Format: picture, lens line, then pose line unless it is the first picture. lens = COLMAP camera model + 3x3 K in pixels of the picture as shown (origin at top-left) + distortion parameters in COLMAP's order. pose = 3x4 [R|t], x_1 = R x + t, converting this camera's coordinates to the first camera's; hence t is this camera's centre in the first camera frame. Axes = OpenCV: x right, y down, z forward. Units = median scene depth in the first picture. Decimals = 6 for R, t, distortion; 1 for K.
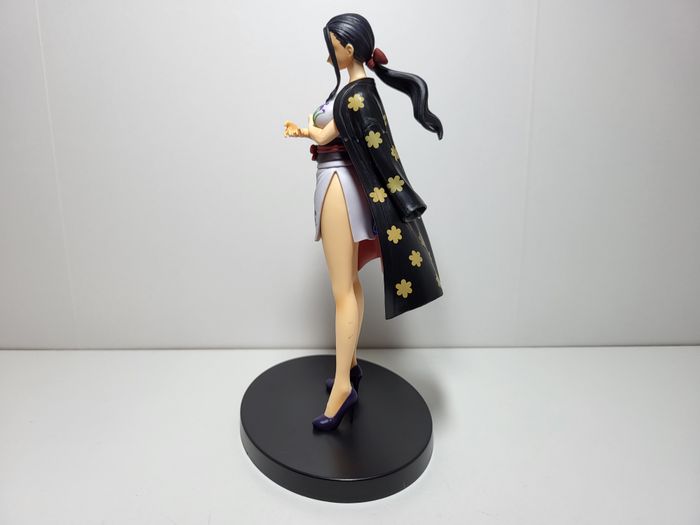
lens RADIAL K [[531.8, 0, 355.4], [0, 531.8, 269.1], [0, 0, 1]] dist [0.007579, -0.002745]
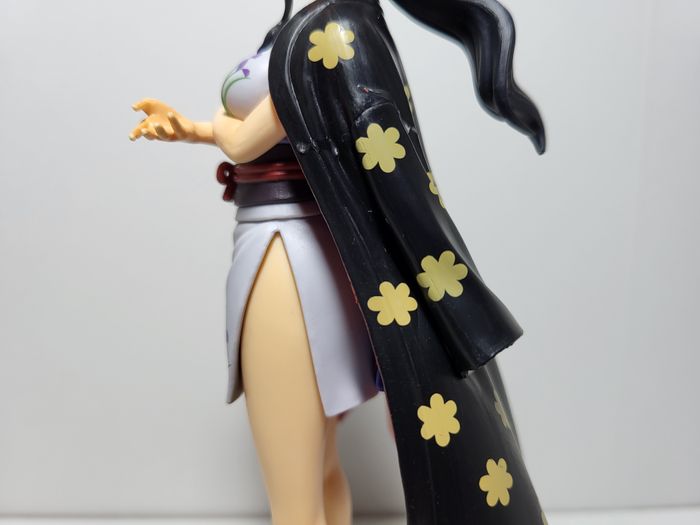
lens RADIAL K [[531.8, 0, 347.3], [0, 531.8, 260.1], [0, 0, 1]] dist [0.007579, -0.002745]
pose [[0.999919, 0.008616, 0.009414, 0.009775], [-0.008048, 0.998236, -0.058819, -0.146549], [-0.009905, 0.058739, 0.998224, 0.644231]]
